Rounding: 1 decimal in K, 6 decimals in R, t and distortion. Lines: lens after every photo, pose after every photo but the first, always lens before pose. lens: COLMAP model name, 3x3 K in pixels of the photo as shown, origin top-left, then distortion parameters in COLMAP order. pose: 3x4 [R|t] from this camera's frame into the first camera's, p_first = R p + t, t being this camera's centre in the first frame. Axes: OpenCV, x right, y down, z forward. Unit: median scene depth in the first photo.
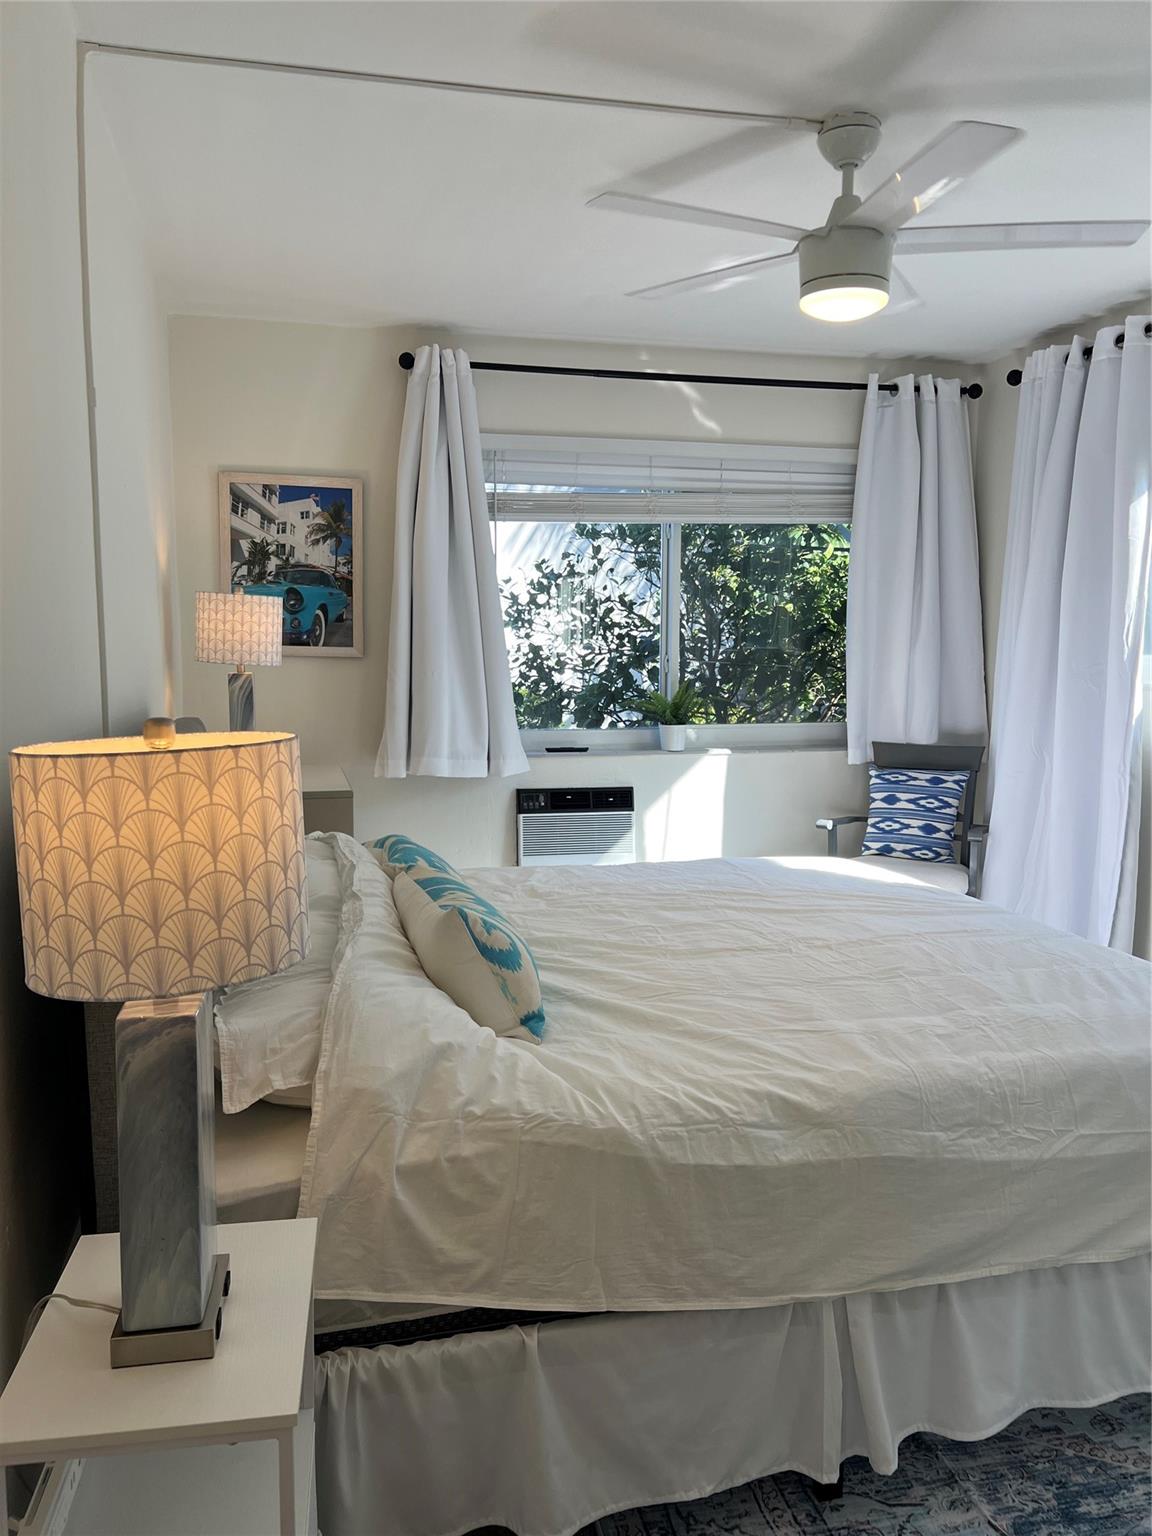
lens RADIAL K [[1149.8, 0, 581.2], [0, 1149.8, 775.4], [0, 0, 1]] dist [0.046793, -0.050213]
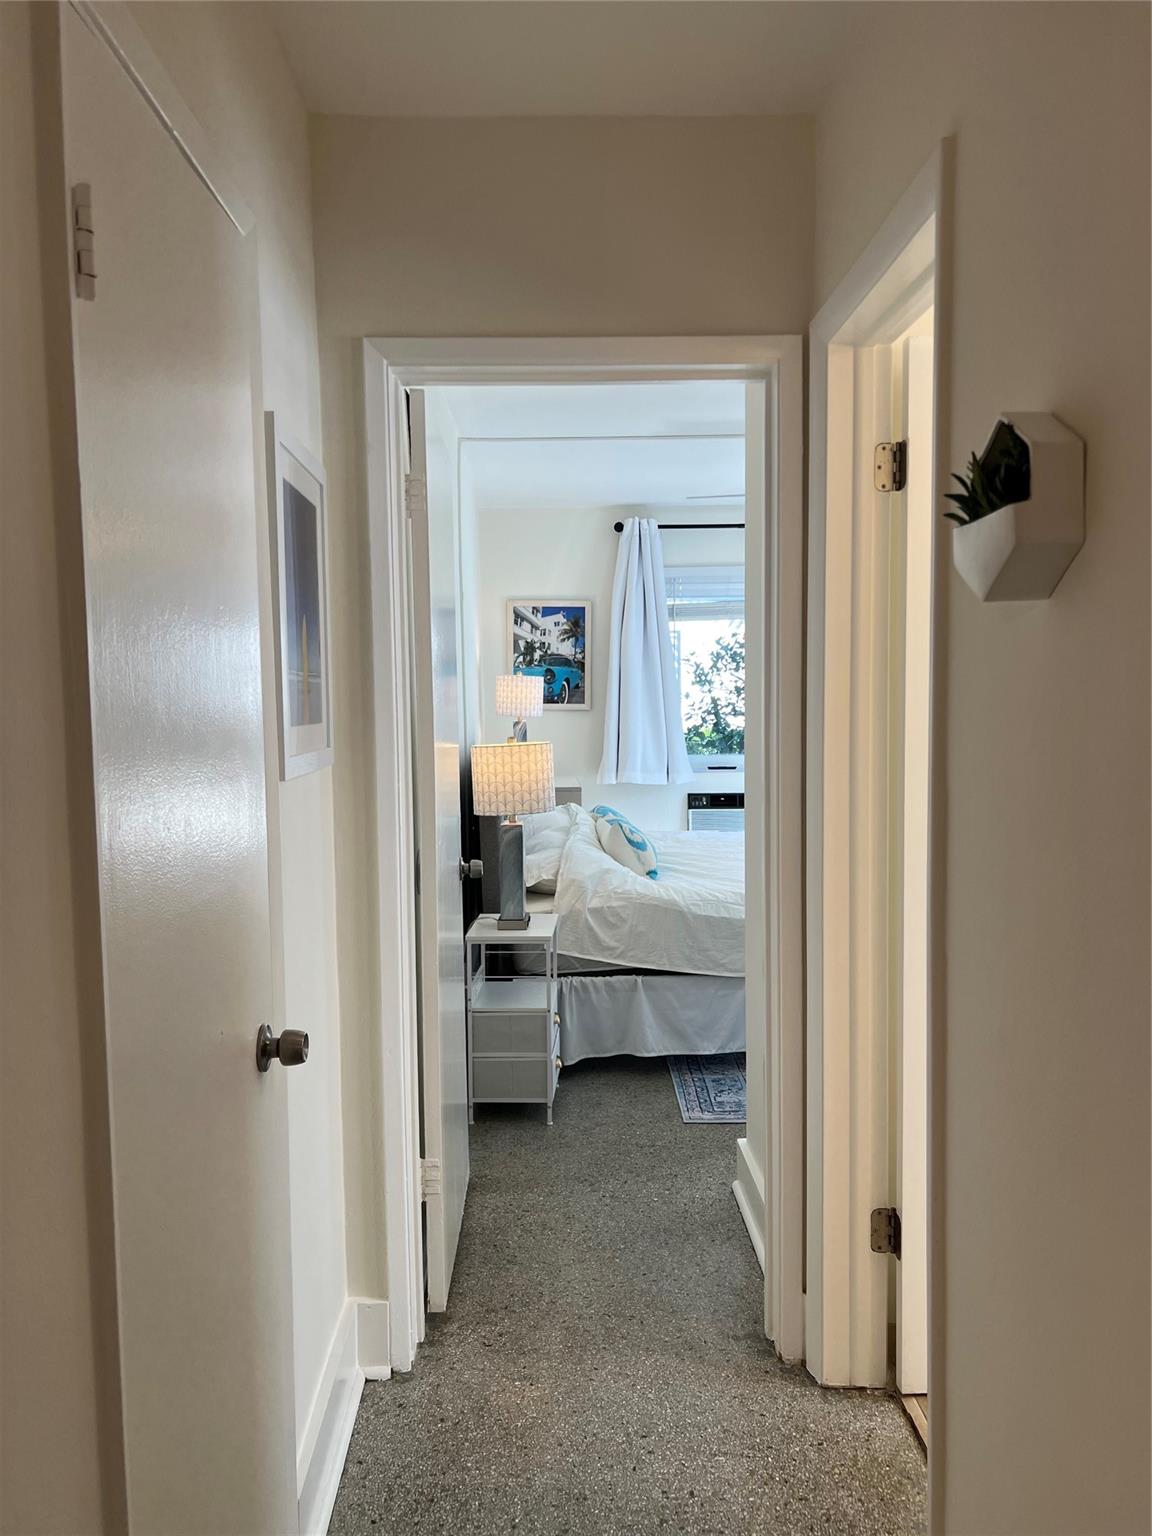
lens RADIAL K [[1149.8, 0, 580.3], [0, 1149.8, 810.4], [0, 0, 1]] dist [0.046793, -0.050213]
pose [[0.977034, 0.005208, -0.213021, 0.145036], [-0.006599, 0.999961, -0.005823, 0.049454], [0.212982, 0.007095, 0.977030, -0.596806]]
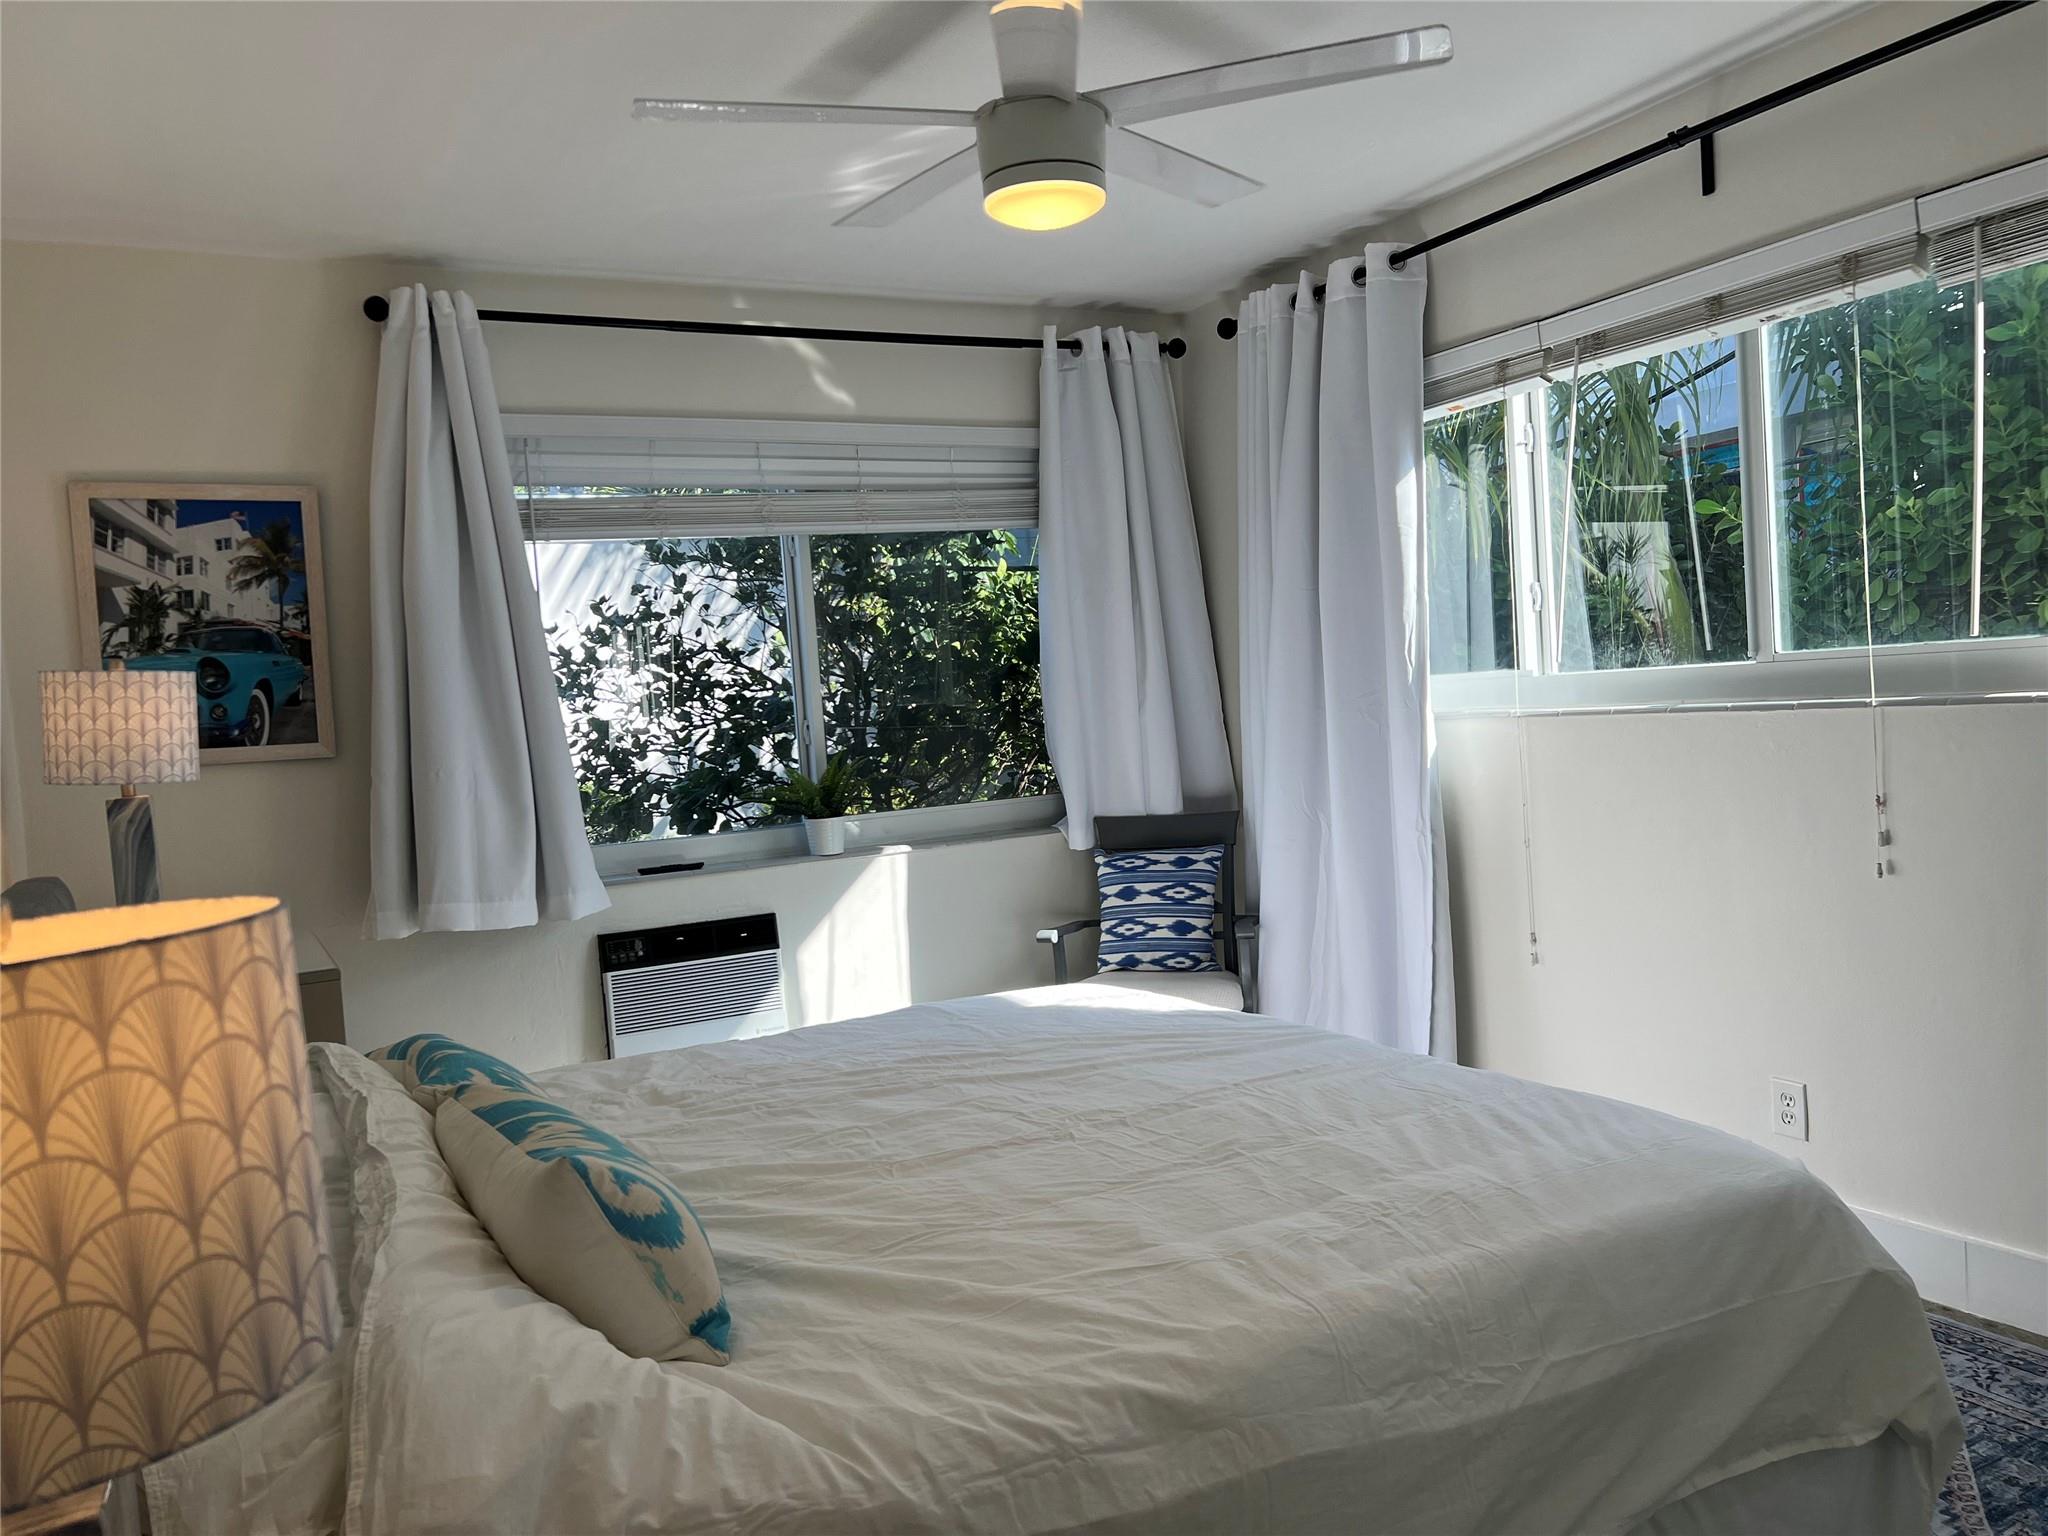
lens RADIAL K [[1533.0, 0, 1030.6], [0, 1533.0, 775.1], [0, 0, 1]] dist [0.046793, -0.050213]
pose [[0.966571, -0.082239, 0.242853, -0.025458], [0.098697, 0.993519, -0.056377, -0.005559], [-0.236643, 0.078462, 0.968423, 0.073657]]
